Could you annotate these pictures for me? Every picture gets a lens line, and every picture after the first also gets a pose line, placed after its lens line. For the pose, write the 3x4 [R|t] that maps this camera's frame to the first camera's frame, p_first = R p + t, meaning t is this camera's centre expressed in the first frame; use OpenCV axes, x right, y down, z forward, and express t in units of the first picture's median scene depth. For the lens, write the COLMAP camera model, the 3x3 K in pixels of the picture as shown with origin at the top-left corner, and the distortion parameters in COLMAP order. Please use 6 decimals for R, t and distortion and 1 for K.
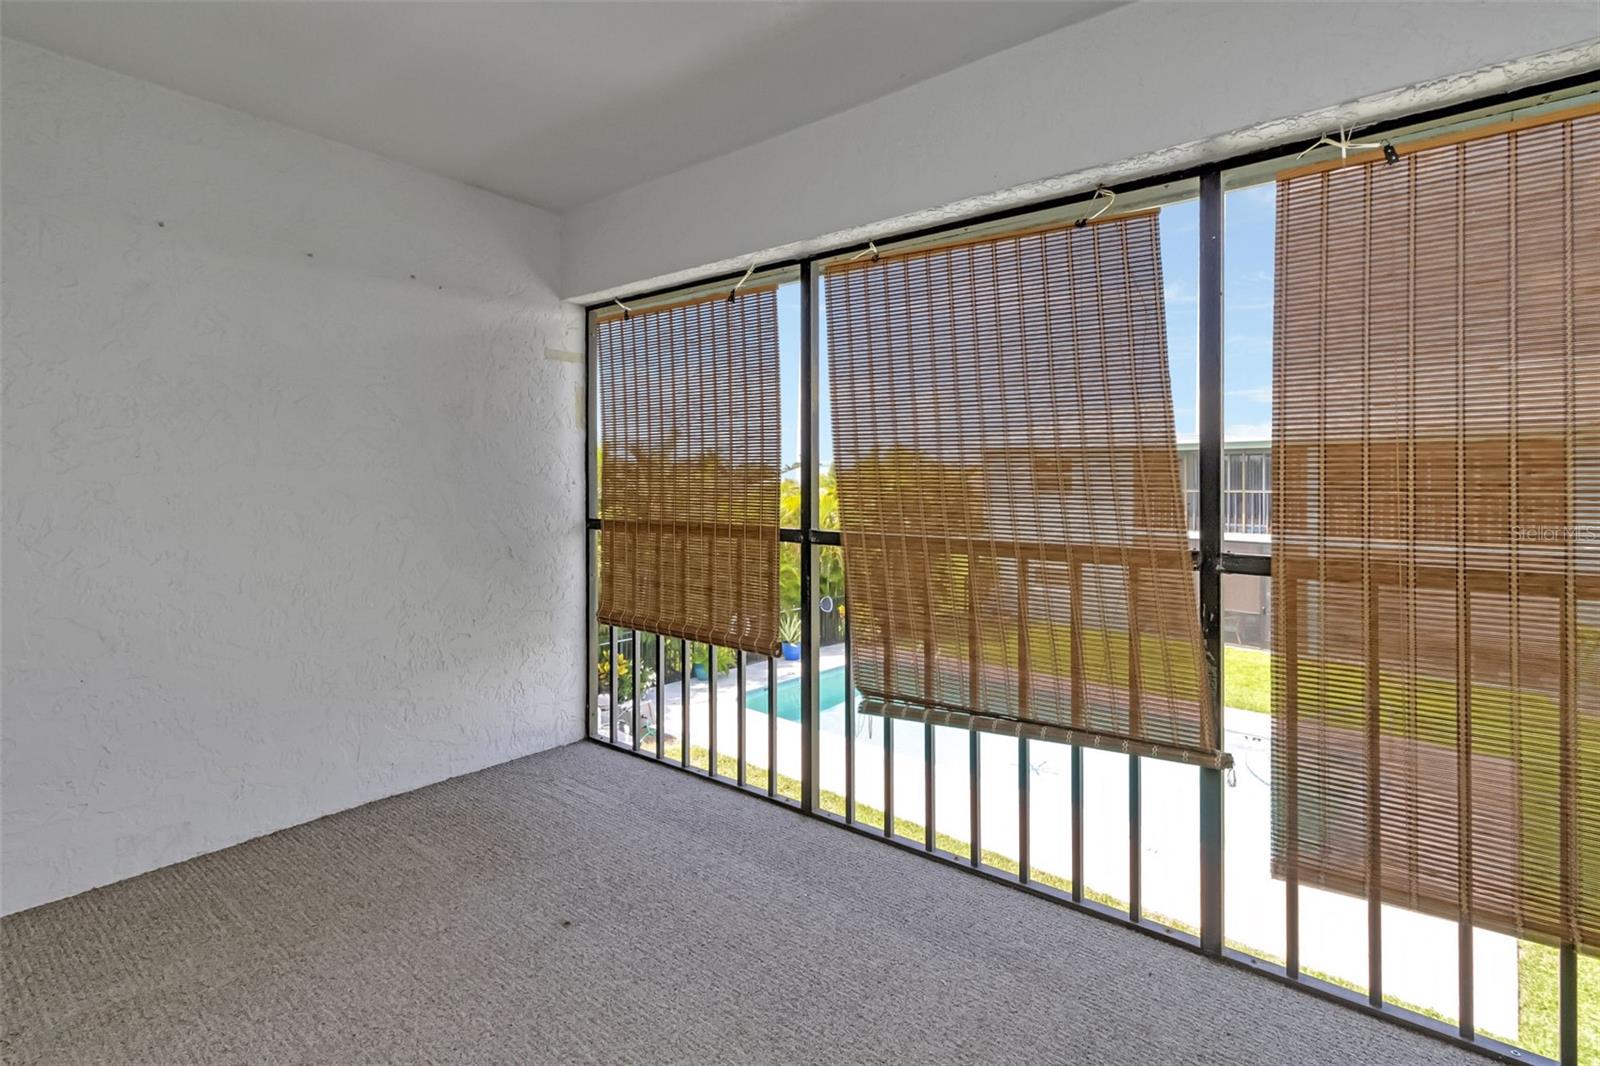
lens RADIAL K [[764.4, 0, 792.3], [0, 764.4, 479.9], [0, 0, 1]] dist [-0.005380, -0.000509]
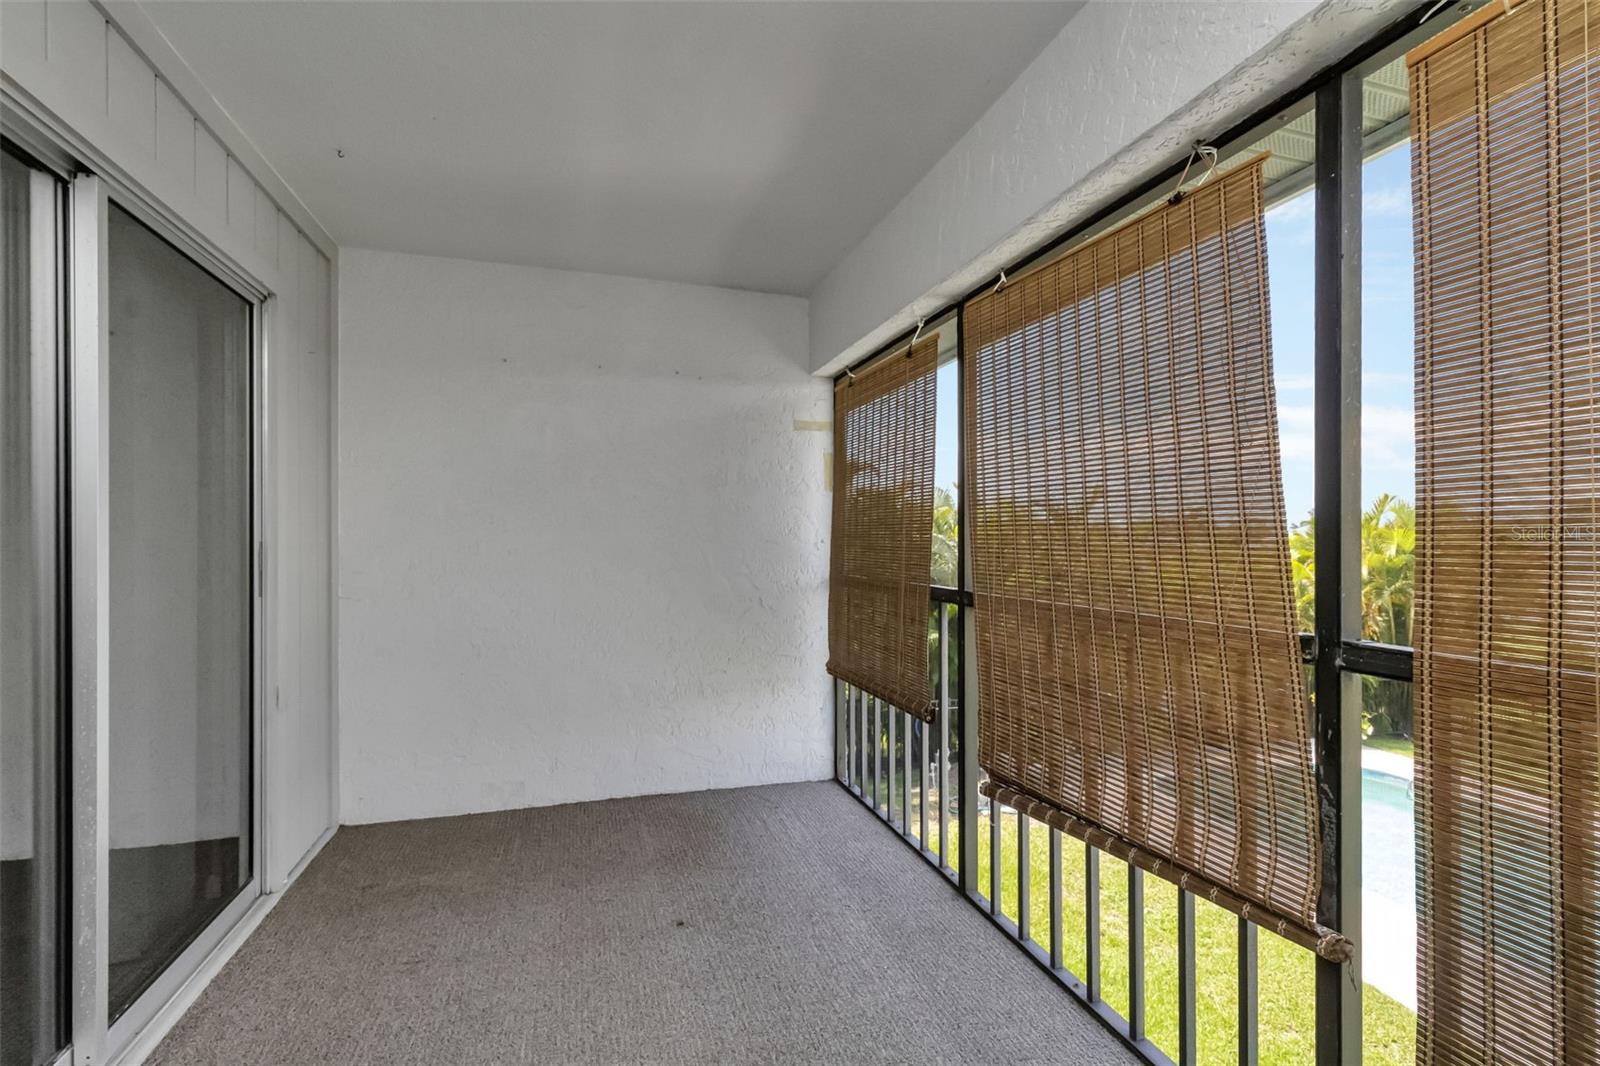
lens RADIAL K [[752.9, 0, 799.7], [0, 752.9, 540.5], [0, 0, 1]] dist [-0.004495, 0.000108]
pose [[0.824119, -0.003632, -0.566406, 0.368827], [0.003952, 0.999992, -0.000663, 0.003576], [0.566404, -0.001692, 0.824126, 0.123724]]
